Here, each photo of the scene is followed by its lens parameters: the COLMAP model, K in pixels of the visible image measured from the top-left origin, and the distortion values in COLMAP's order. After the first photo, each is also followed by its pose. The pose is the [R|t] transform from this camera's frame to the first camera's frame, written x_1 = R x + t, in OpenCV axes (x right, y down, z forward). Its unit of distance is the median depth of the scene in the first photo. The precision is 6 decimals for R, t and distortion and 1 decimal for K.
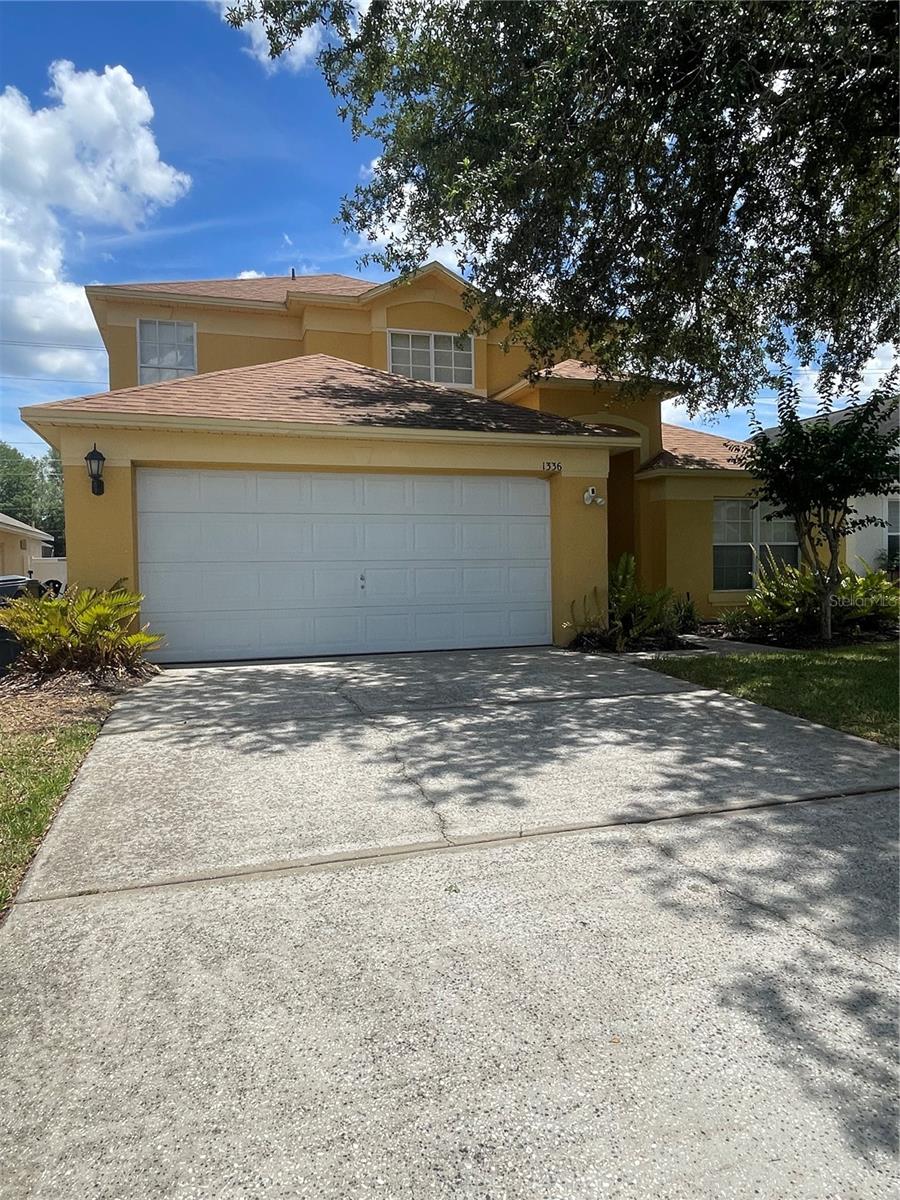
lens RADIAL K [[762.4, 0, 450.0], [0, 762.4, 600.0], [0, 0, 1]] dist [0.014990, -0.000266]
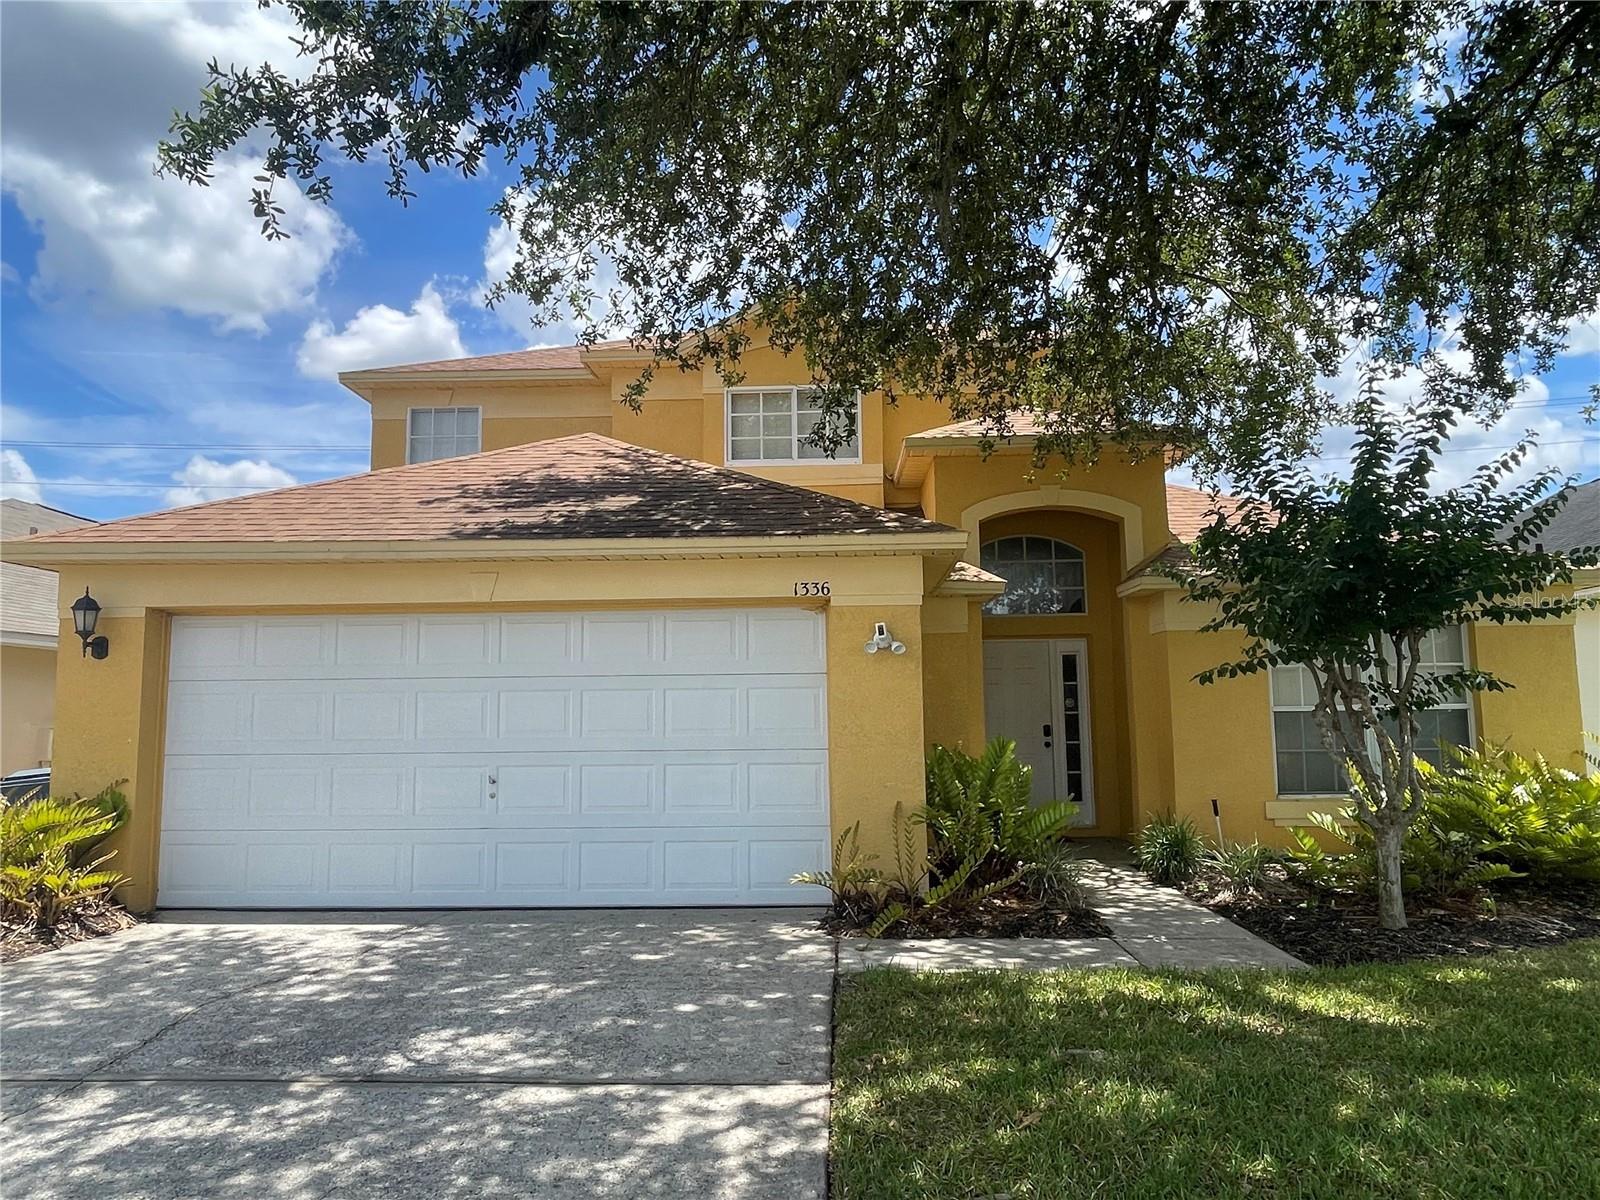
lens RADIAL K [[1042.7, 0, 800.0], [0, 1042.7, 600.0], [0, 0, 1]] dist [-0.004903, -0.001661]
pose [[0.944263, -0.032557, -0.327579, 0.386841], [-0.016073, 0.989351, -0.144661, -0.053904], [0.328800, 0.141863, 0.933684, 0.267344]]
